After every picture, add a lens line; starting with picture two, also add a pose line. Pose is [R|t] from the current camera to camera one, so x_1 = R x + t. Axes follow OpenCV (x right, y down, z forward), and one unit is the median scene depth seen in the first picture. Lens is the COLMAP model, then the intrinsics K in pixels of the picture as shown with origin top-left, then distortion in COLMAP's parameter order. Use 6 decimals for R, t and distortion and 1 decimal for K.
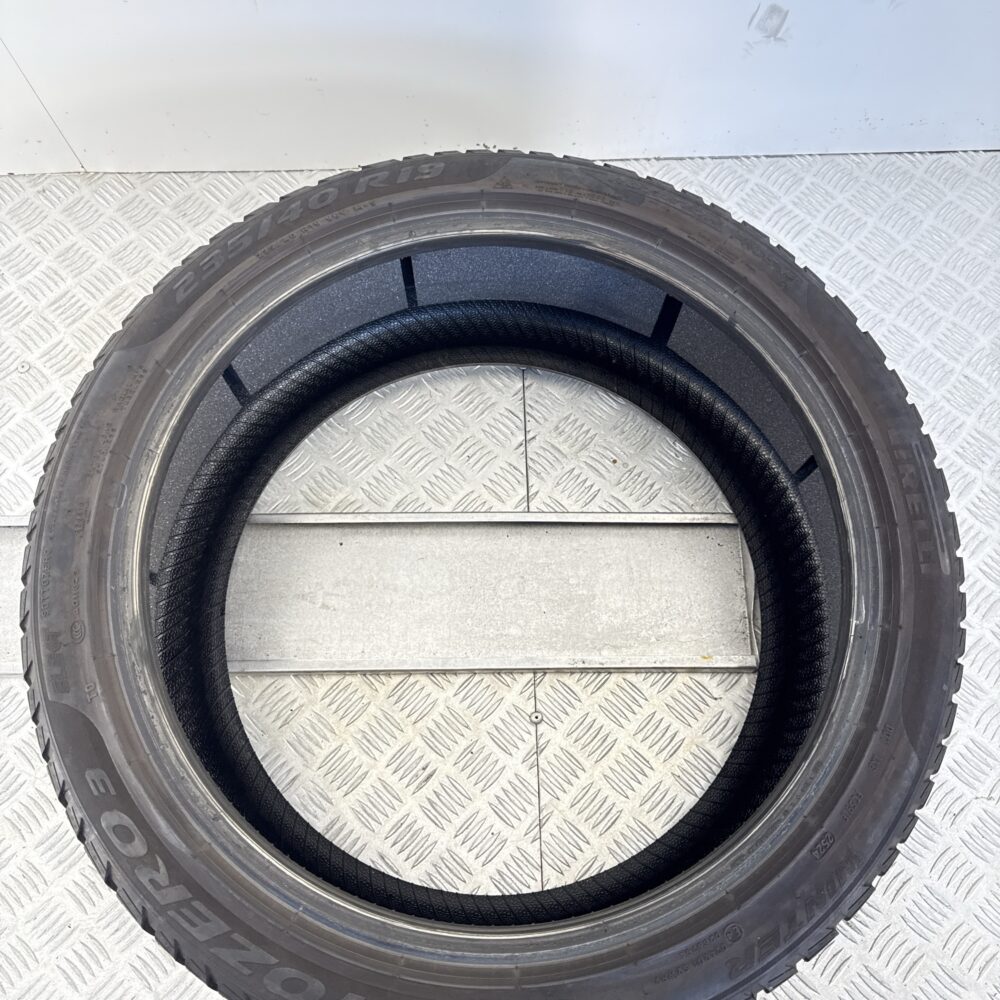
lens RADIAL K [[971.9, 0, 500.0], [0, 971.9, 500.0], [0, 0, 1]] dist [0.144901, -0.254651]
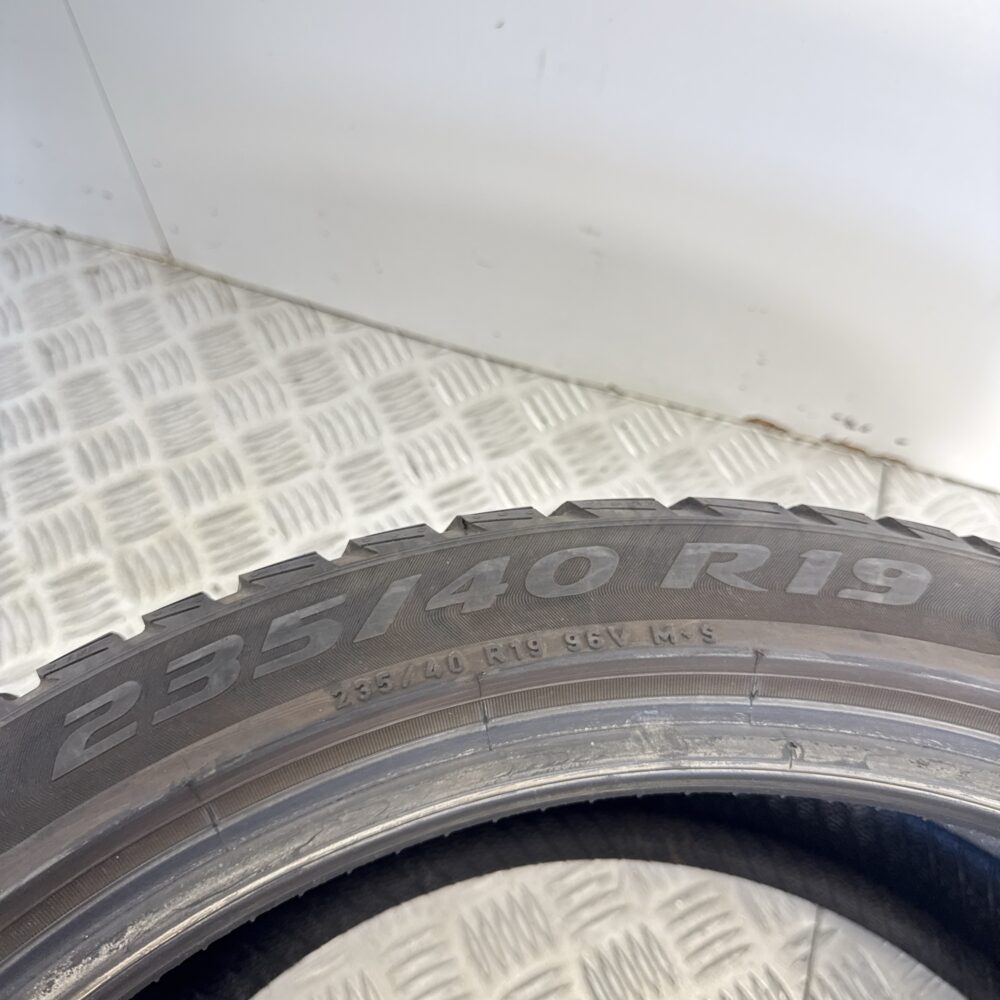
lens RADIAL K [[977.6, 0, 515.6], [0, 977.6, 484.7], [0, 0, 1]] dist [0.148904, -0.383989]
pose [[0.948206, 0.300719, -0.102336, -0.171923], [-0.312103, 0.941931, -0.123923, -0.285363], [0.059127, 0.149444, 0.987001, 0.649199]]
